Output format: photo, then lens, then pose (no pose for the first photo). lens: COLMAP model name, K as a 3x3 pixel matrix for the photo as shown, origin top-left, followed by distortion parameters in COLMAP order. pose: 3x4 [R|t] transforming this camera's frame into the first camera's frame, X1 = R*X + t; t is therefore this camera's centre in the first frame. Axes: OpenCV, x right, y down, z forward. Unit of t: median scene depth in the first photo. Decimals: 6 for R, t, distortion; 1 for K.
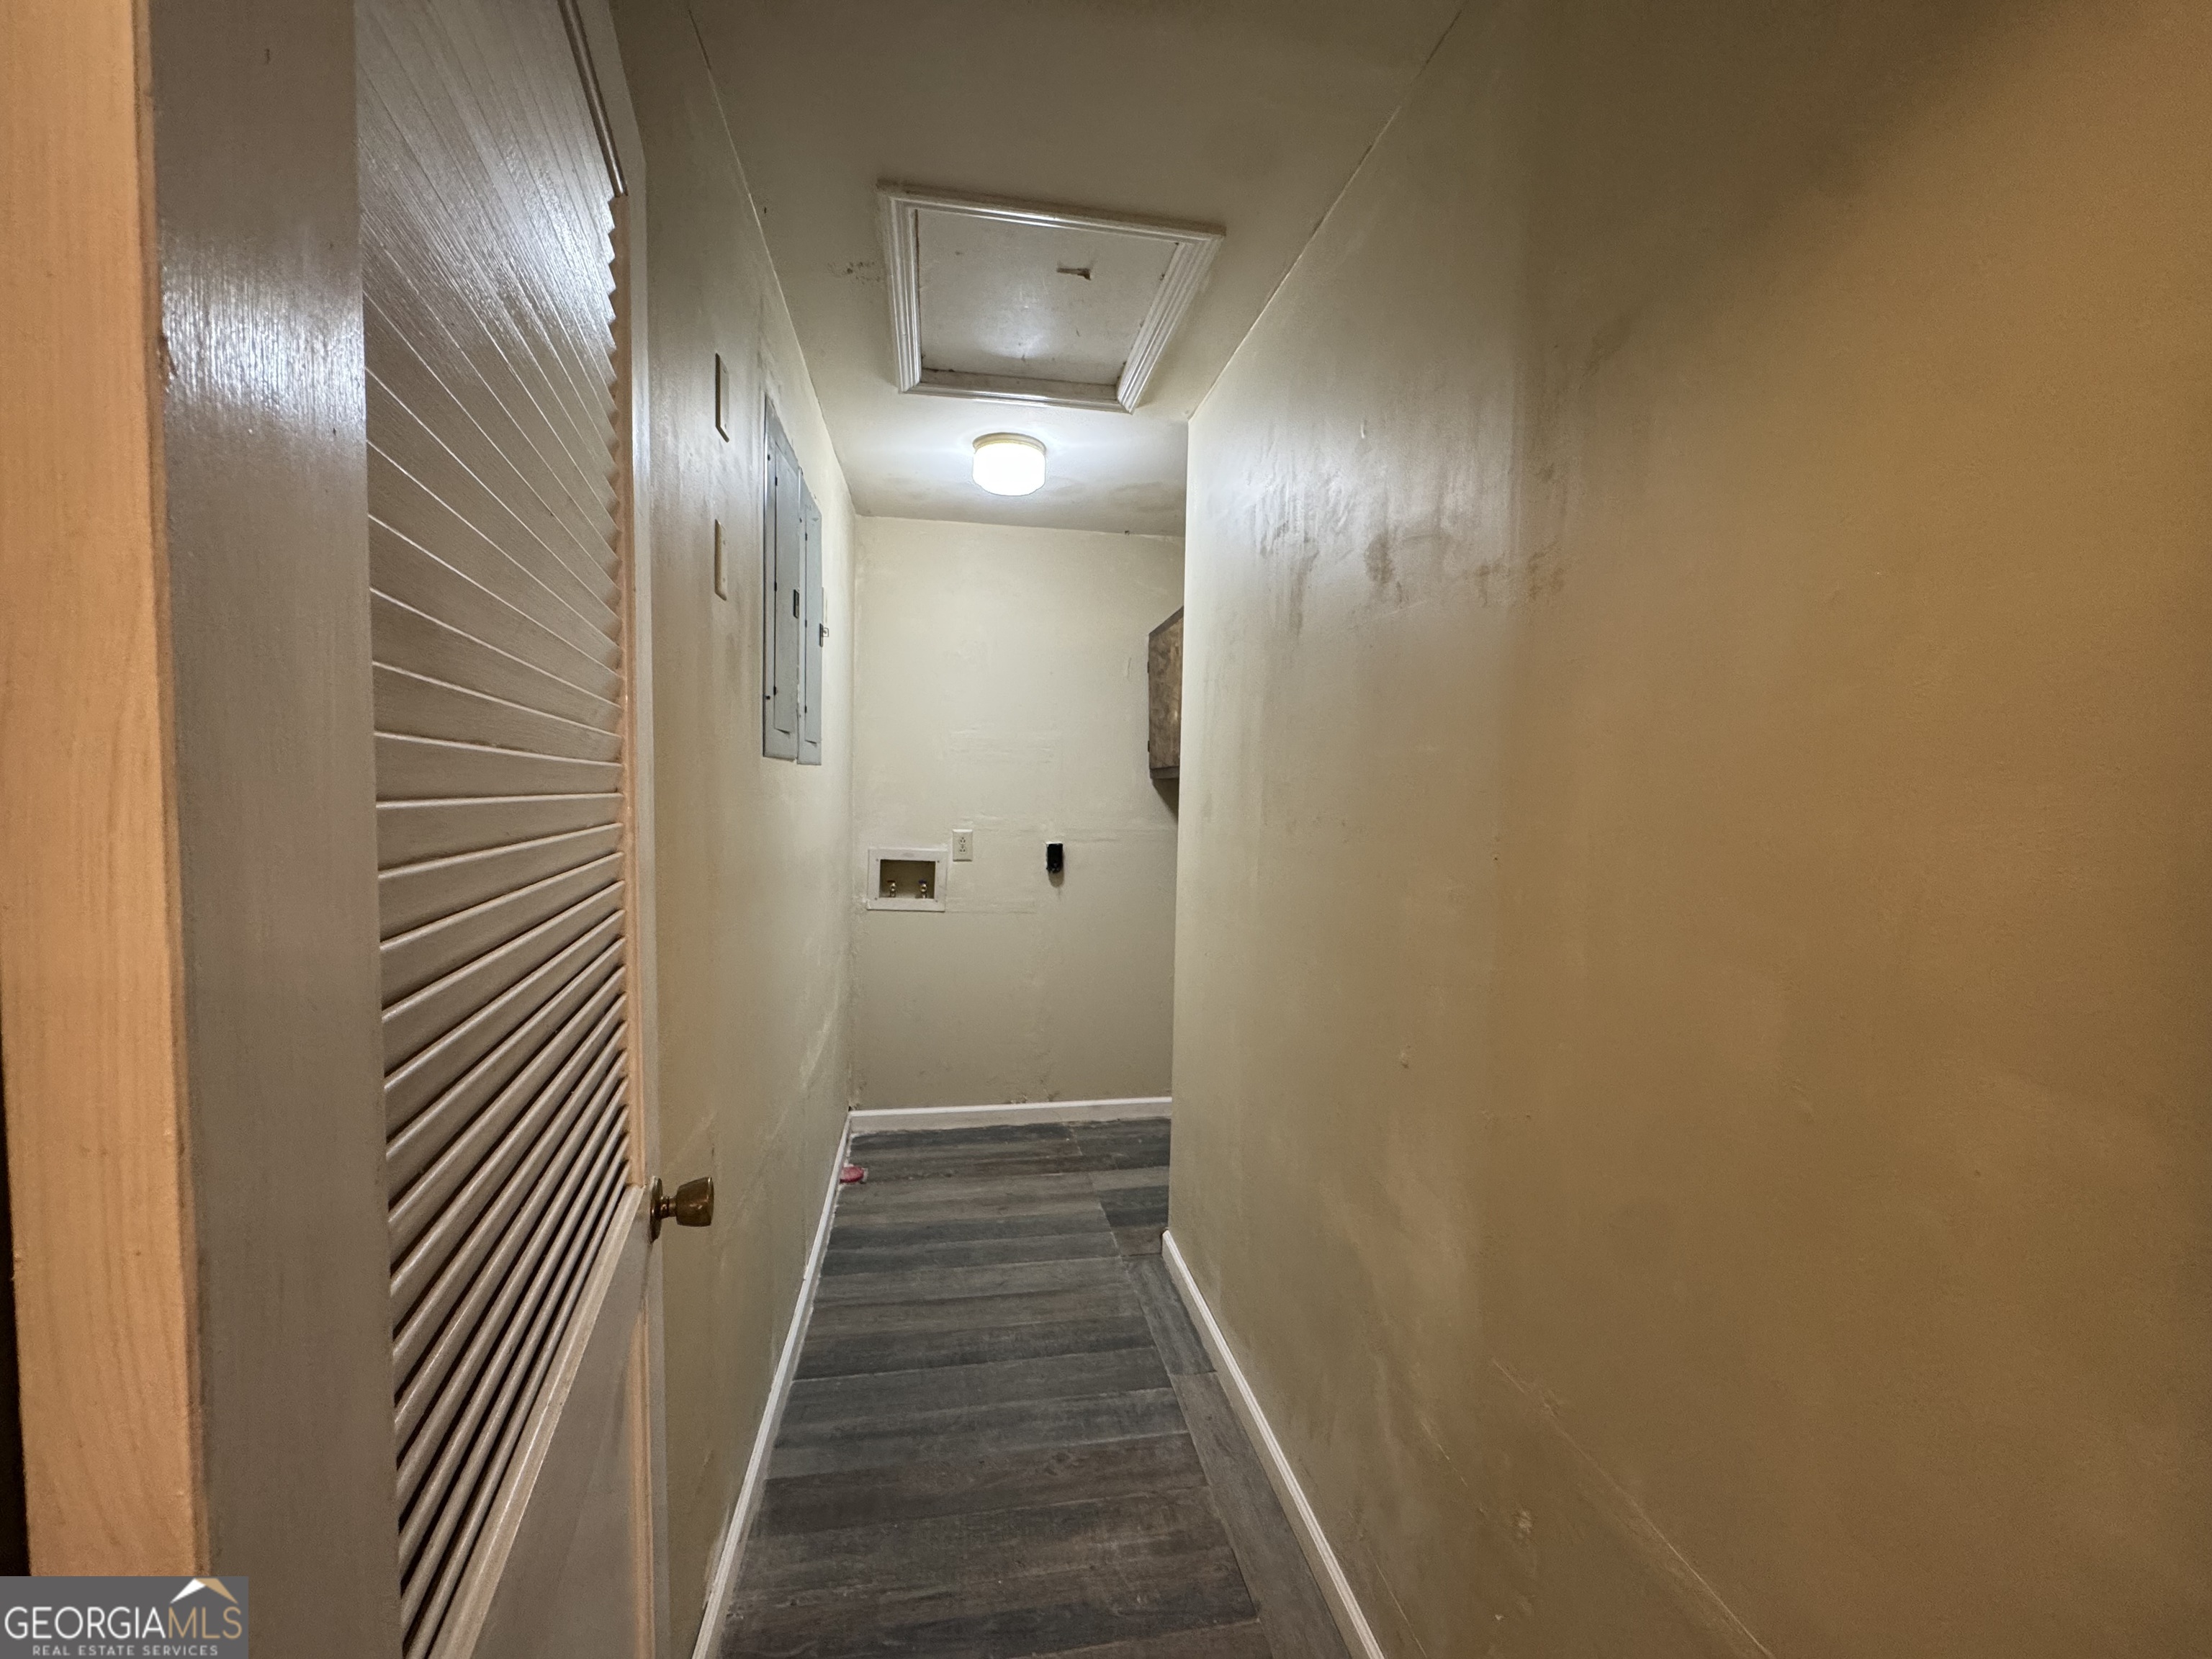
lens RADIAL K [[886.1, 0, 1107.8], [0, 886.1, 829.8], [0, 0, 1]] dist [0.000214, 0.000064]
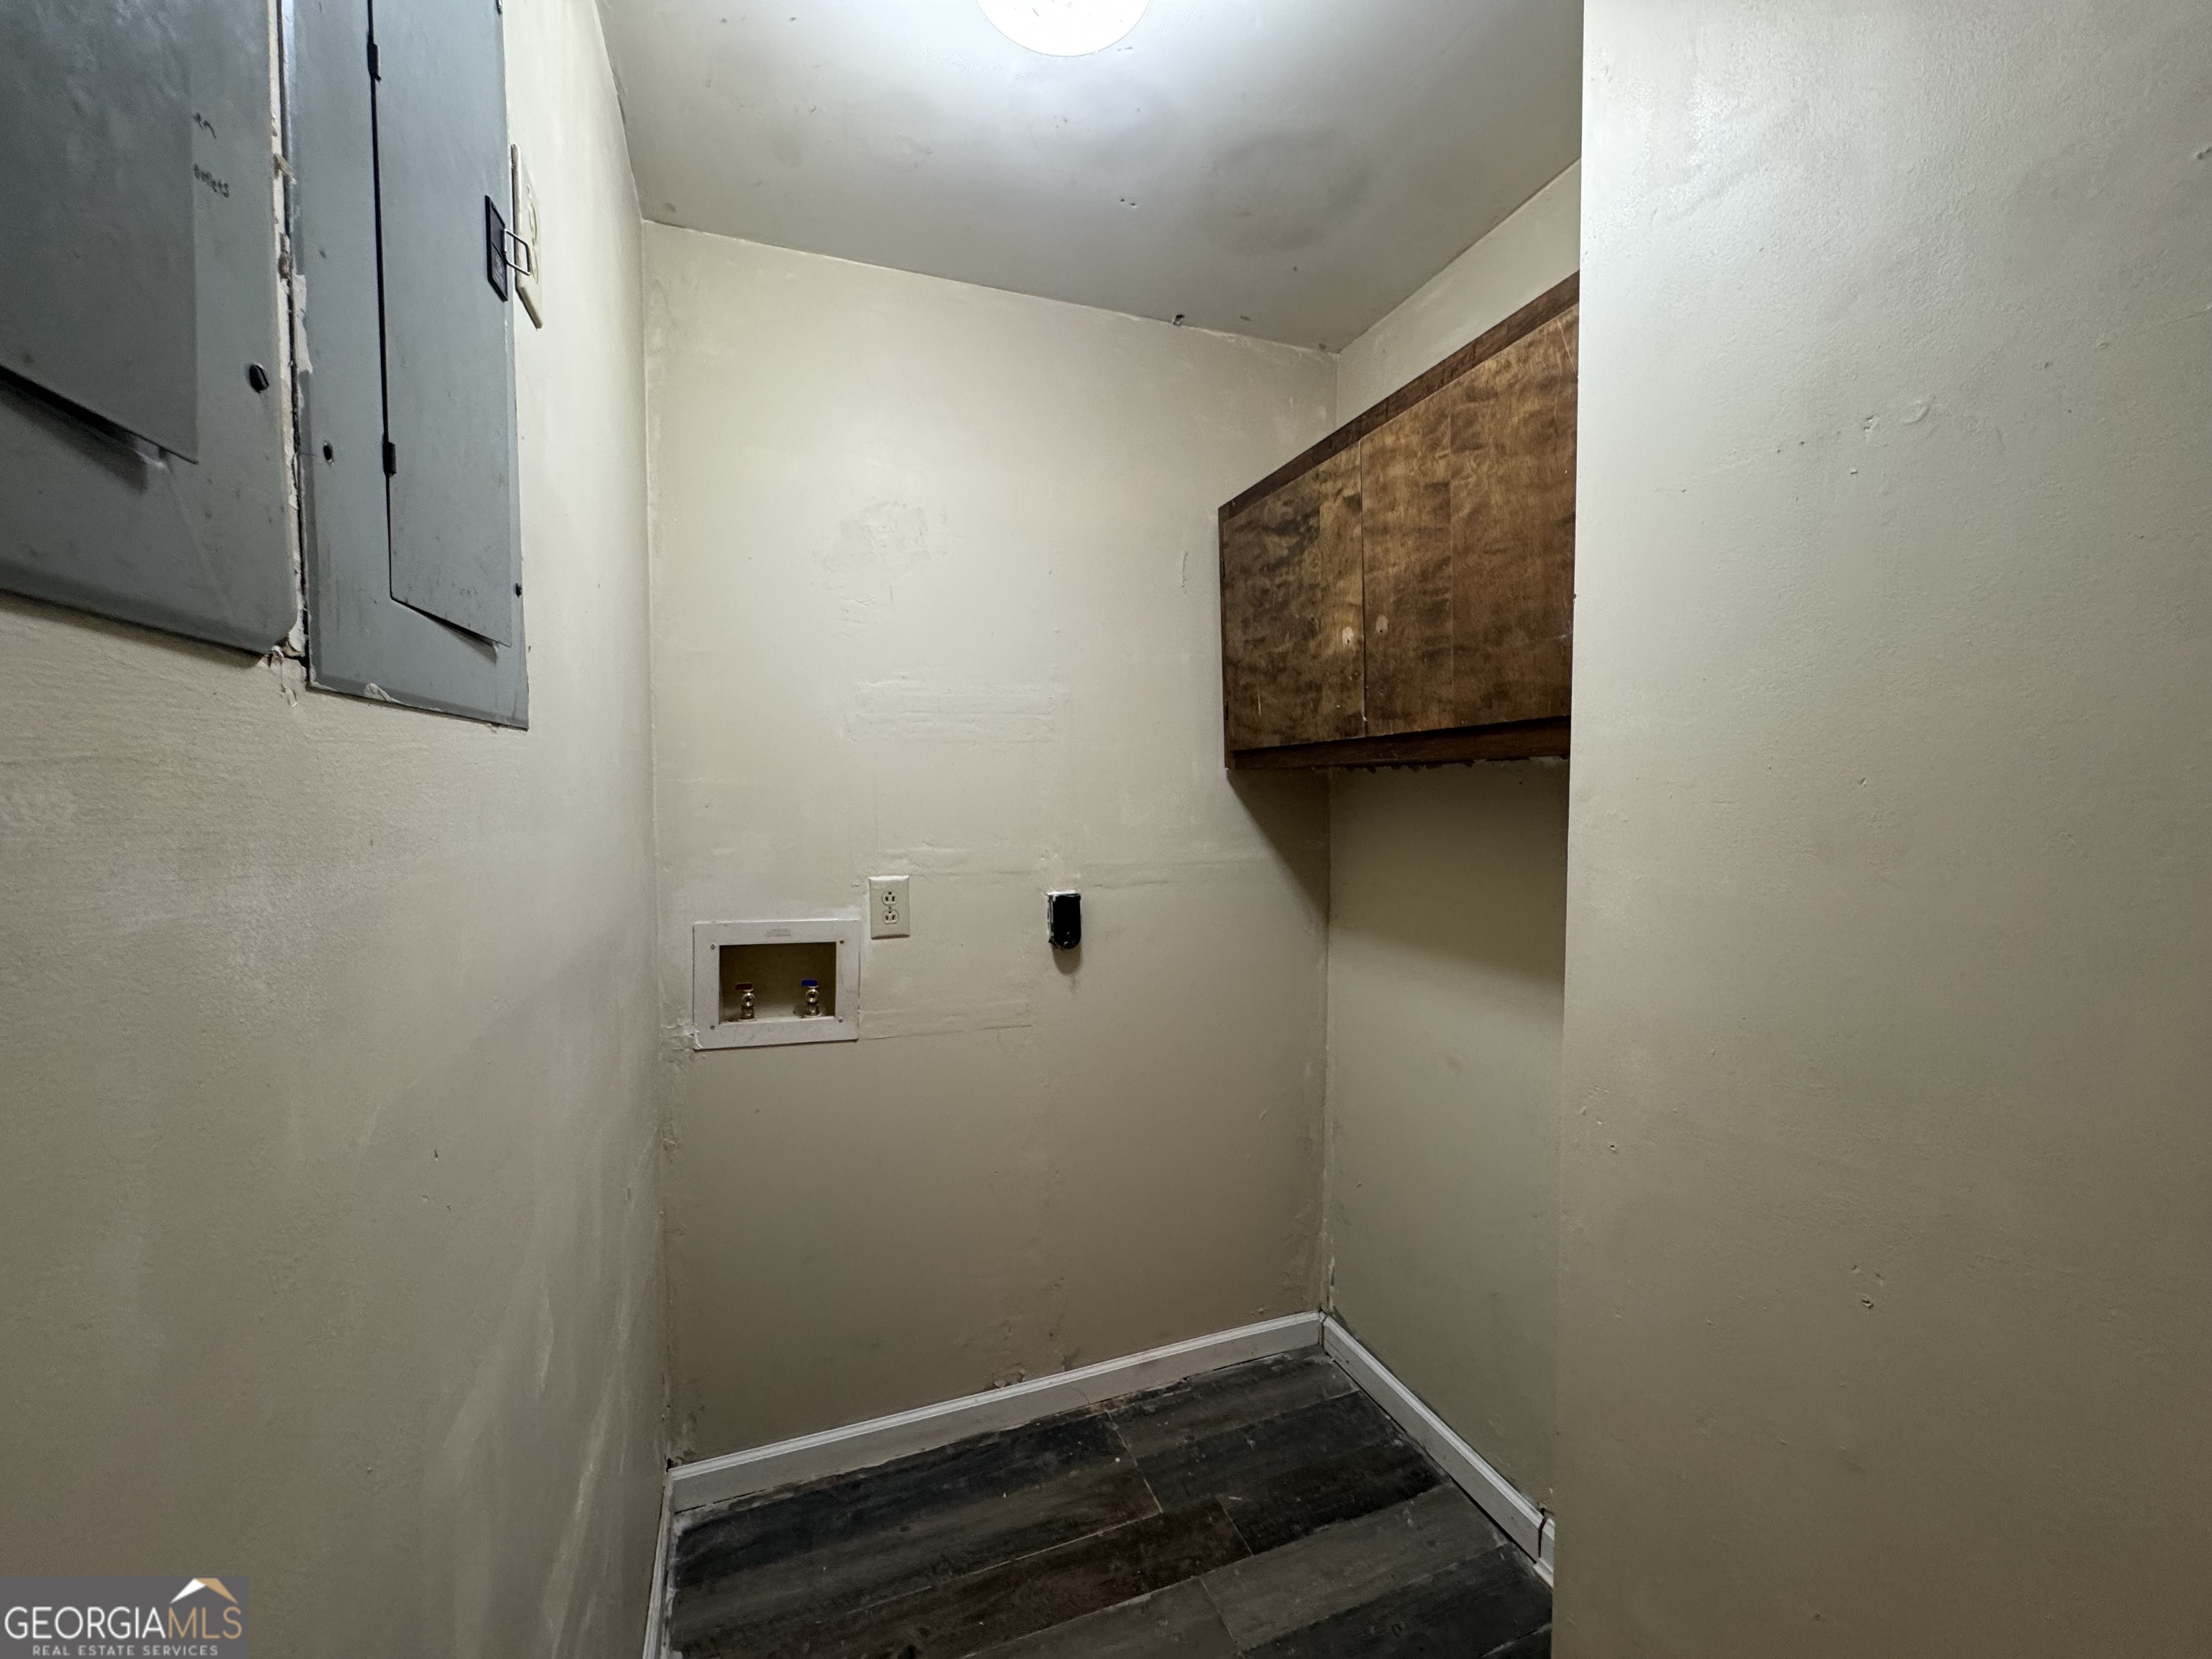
lens RADIAL K [[886.1, 0, 1102.7], [0, 886.1, 832.7], [0, 0, 1]] dist [0.000214, 0.000064]
pose [[0.983329, -0.032446, 0.178915, -0.134308], [0.032100, 0.999473, 0.004828, -0.023990], [-0.178977, 0.000995, 0.983853, 0.480603]]
